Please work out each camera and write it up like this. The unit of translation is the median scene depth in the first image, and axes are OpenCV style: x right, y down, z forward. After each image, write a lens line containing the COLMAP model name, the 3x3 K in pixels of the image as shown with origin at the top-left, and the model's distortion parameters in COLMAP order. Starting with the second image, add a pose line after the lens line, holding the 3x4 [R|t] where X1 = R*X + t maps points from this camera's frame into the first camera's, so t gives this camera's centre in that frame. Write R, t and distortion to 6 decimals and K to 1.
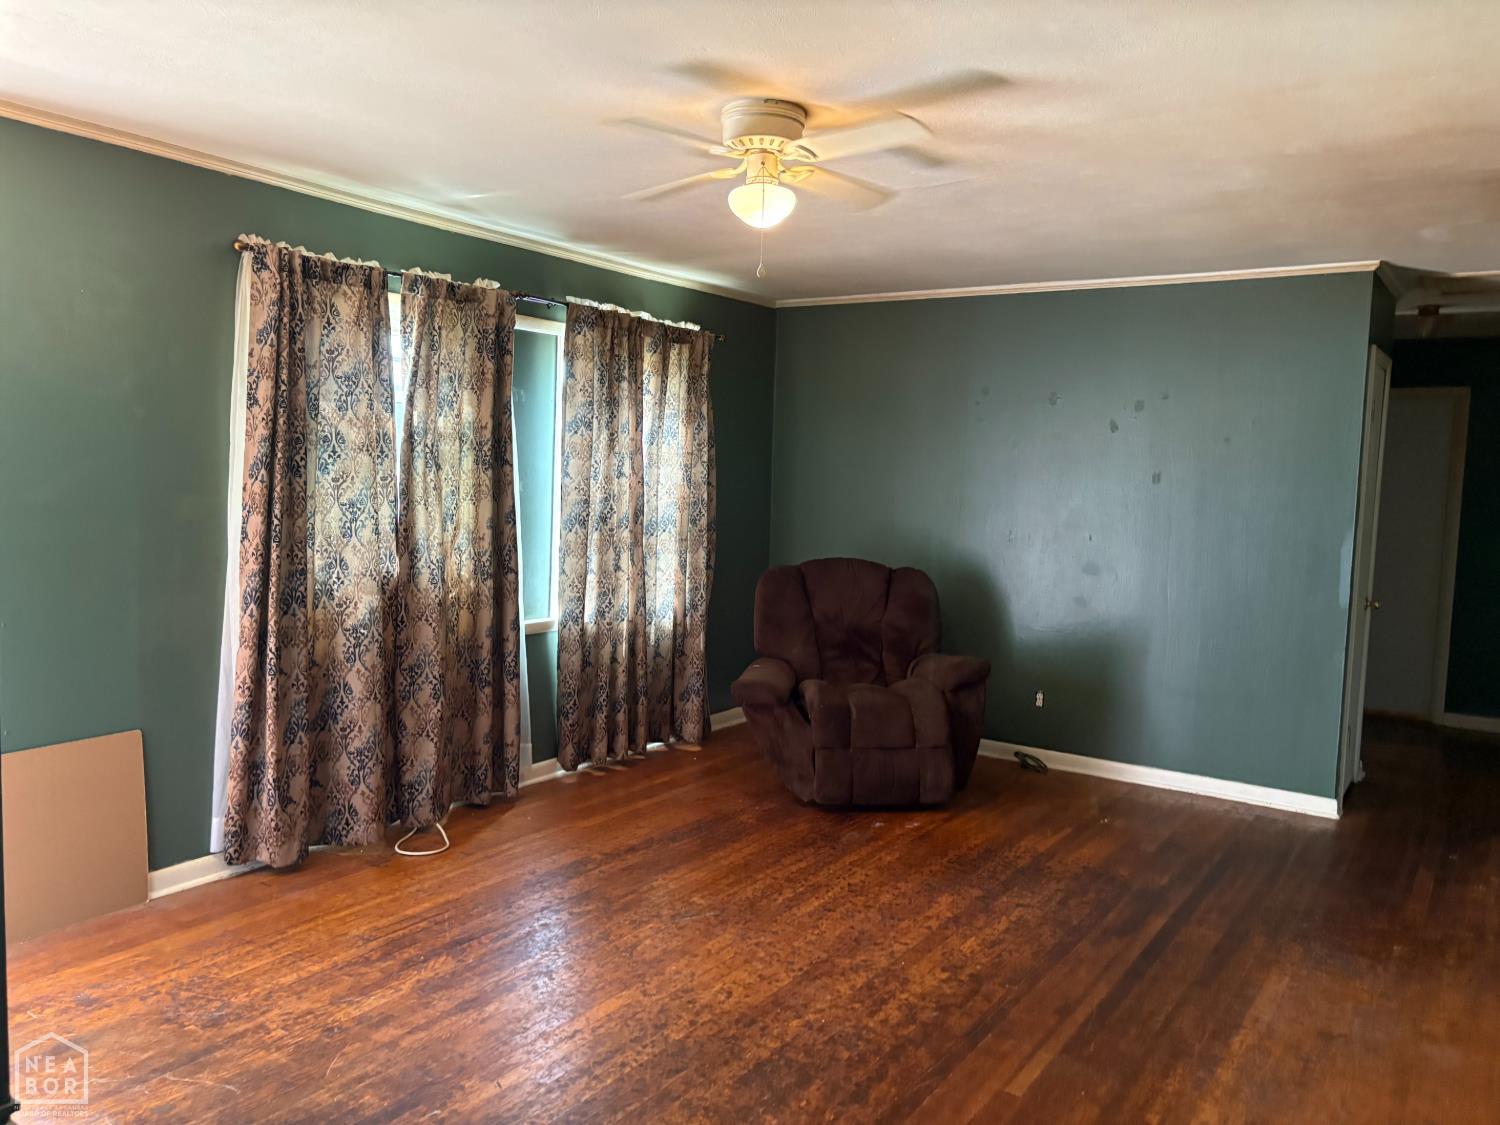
lens RADIAL K [[1146.1, 0, 750.0], [0, 1146.1, 562.5], [0, 0, 1]] dist [0.056594, -0.061544]
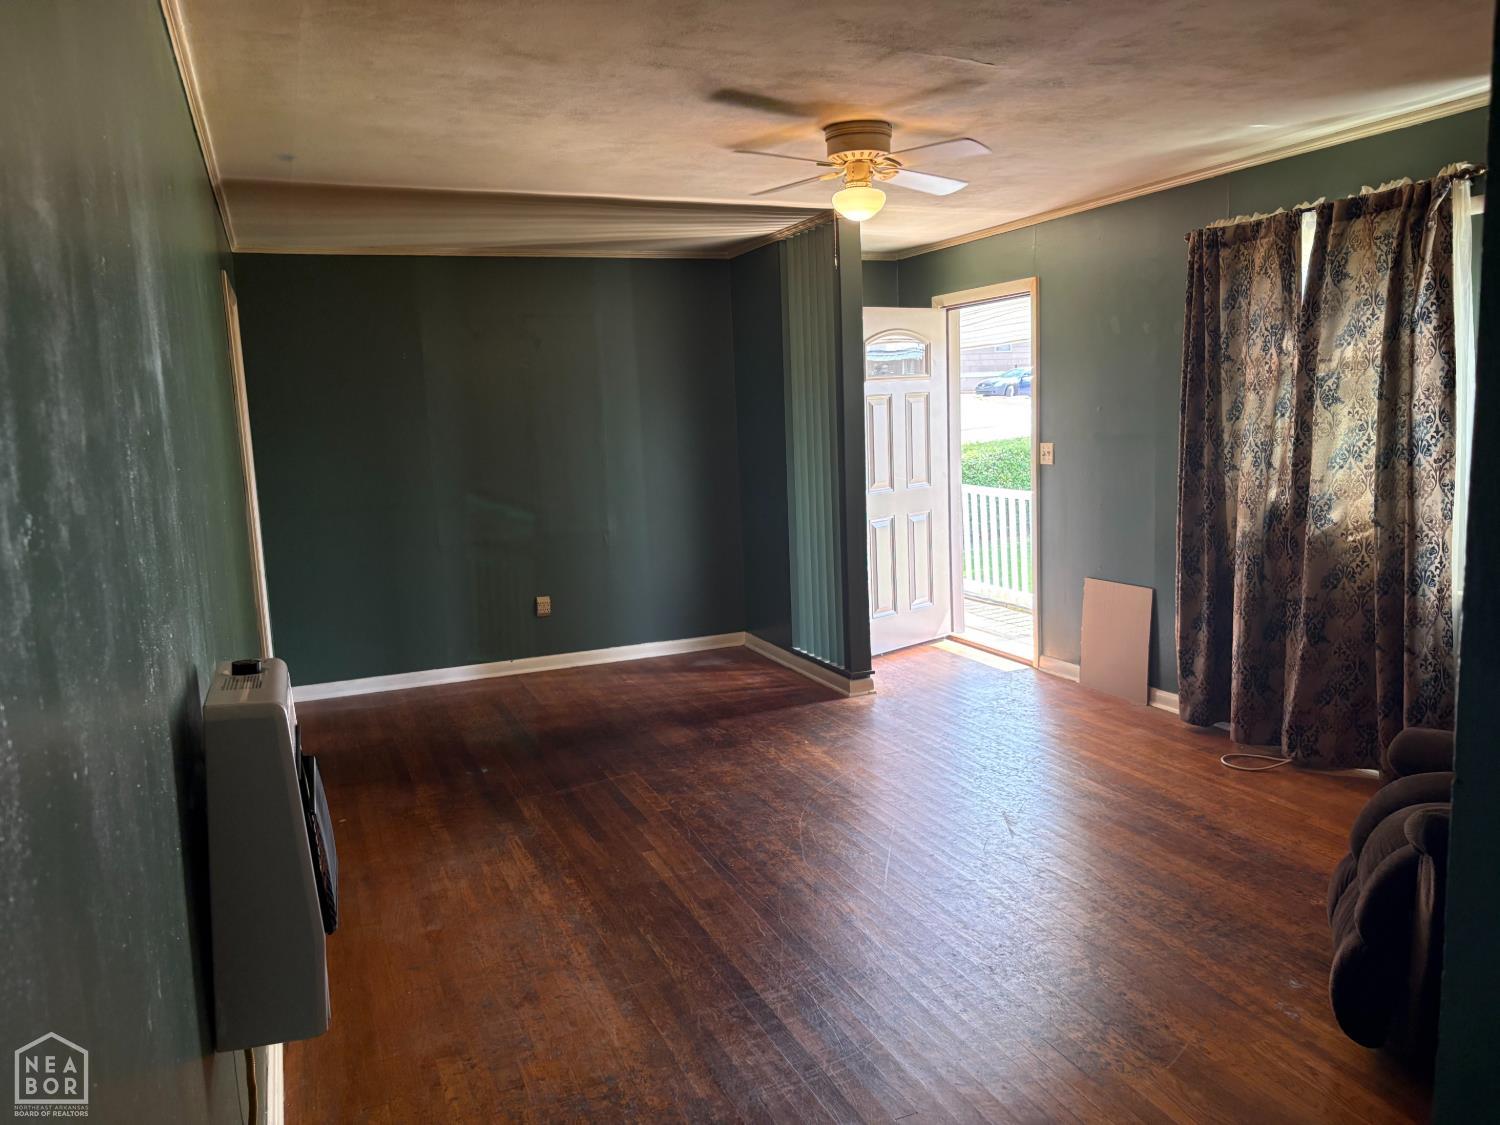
lens RADIAL K [[1146.1, 0, 750.0], [0, 1146.1, 562.5], [0, 0, 1]] dist [0.056594, -0.061544]
pose [[-0.558856, 0.104155, -0.822698, 0.902199], [-0.041042, 0.987391, 0.152885, -0.087965], [0.828248, 0.119206, -0.547535, 1.280832]]
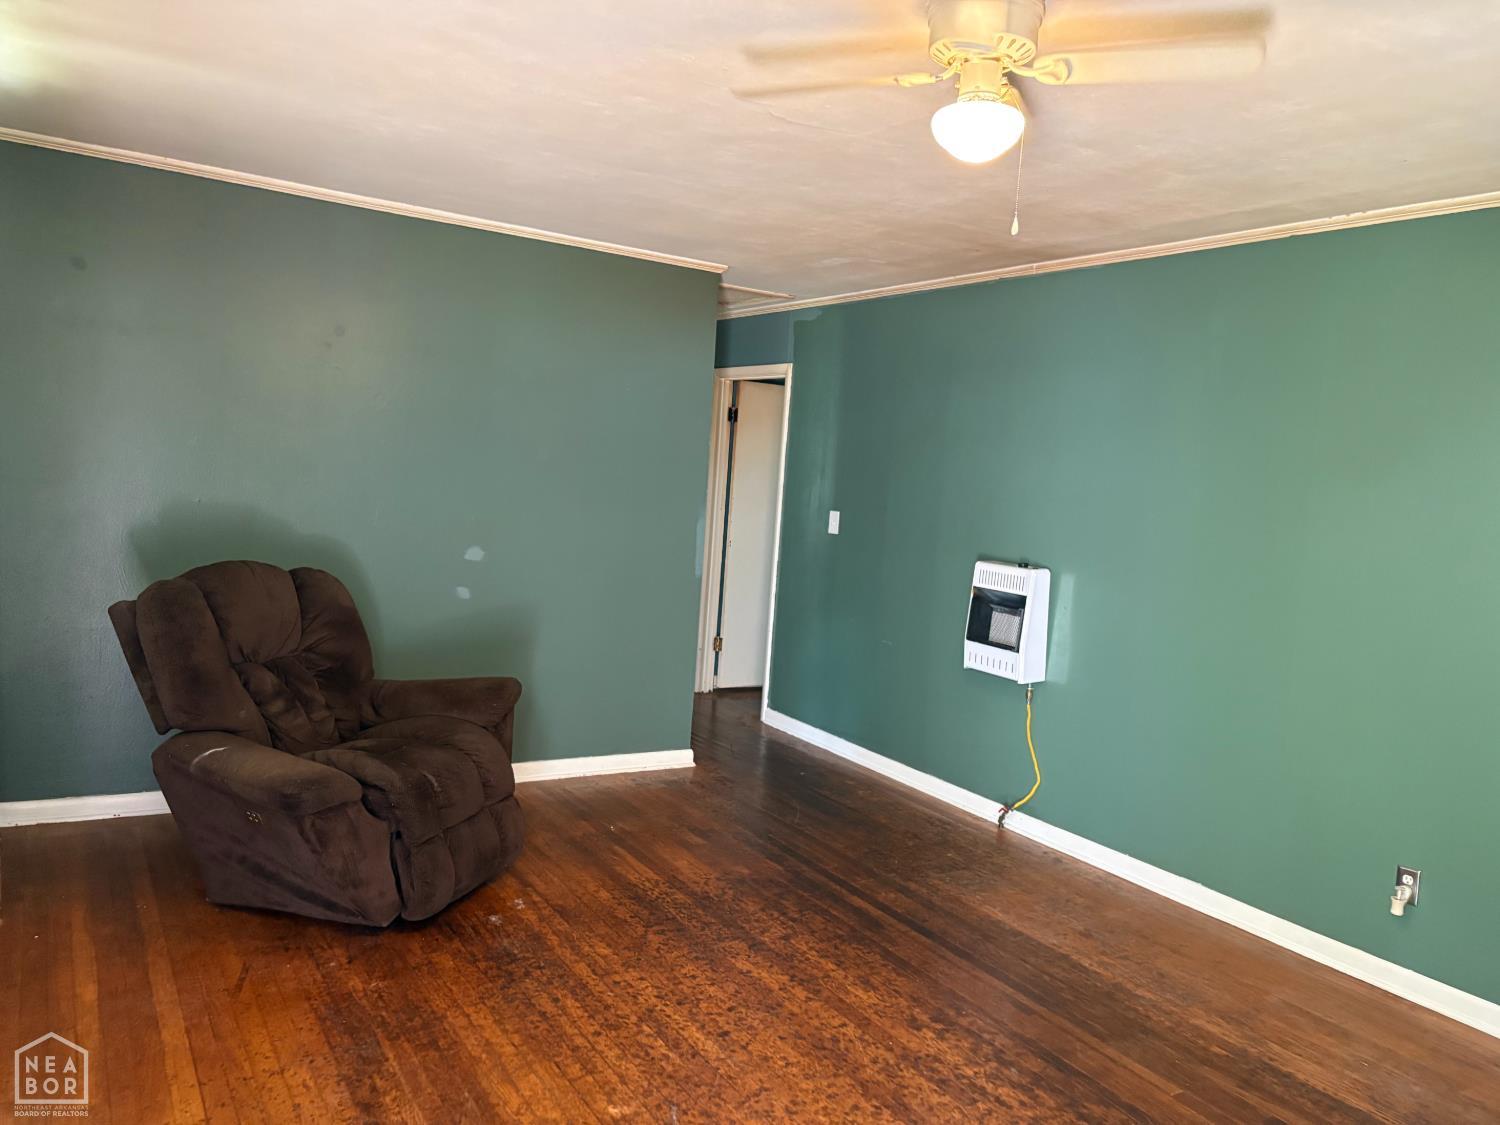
lens RADIAL K [[1146.1, 0, 750.0], [0, 1146.1, 562.5], [0, 0, 1]] dist [0.056594, -0.061544]
pose [[0.407062, -0.074516, 0.910356, -0.587163], [0.014096, 0.997061, 0.075310, -0.071831], [-0.913292, -0.017824, 0.406916, 0.645733]]
